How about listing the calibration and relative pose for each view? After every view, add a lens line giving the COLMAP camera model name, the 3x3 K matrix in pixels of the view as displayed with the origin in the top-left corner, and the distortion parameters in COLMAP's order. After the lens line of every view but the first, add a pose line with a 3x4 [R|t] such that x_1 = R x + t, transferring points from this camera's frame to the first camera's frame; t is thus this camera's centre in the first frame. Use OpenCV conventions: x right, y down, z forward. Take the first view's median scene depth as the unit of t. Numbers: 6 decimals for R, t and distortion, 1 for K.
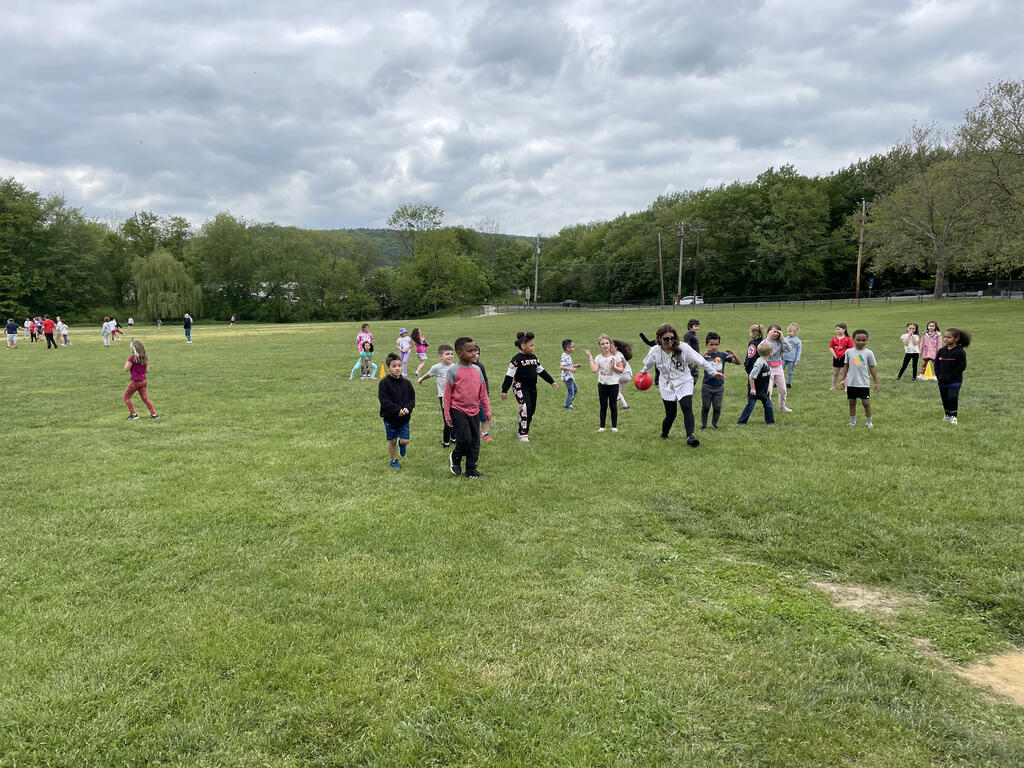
lens RADIAL K [[767.6, 0, 512.0], [0, 767.6, 384.0], [0, 0, 1]] dist [0.097737, -0.128552]
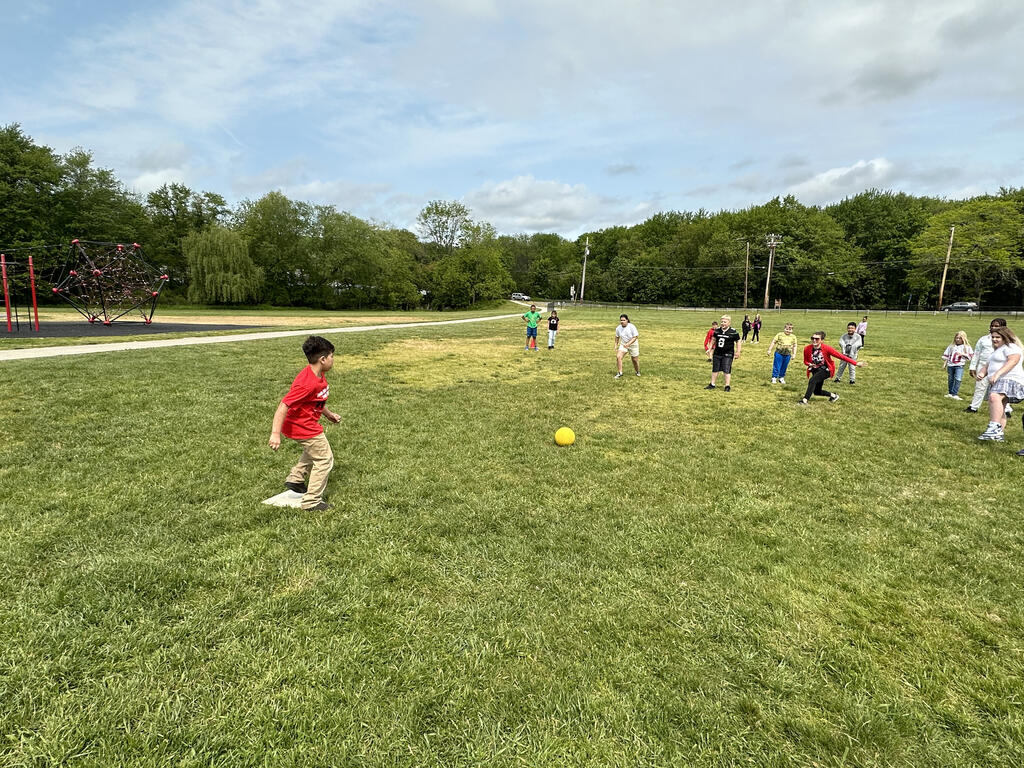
lens RADIAL K [[567.0, 0, 512.0], [0, 567.0, 384.0], [0, 0, 1]] dist [0.003169, 0.001350]
pose [[0.960417, 0.001130, 0.278565, -0.300176], [-0.013140, 0.999062, 0.041252, -0.019685], [-0.278257, -0.043279, 0.959531, 0.258751]]
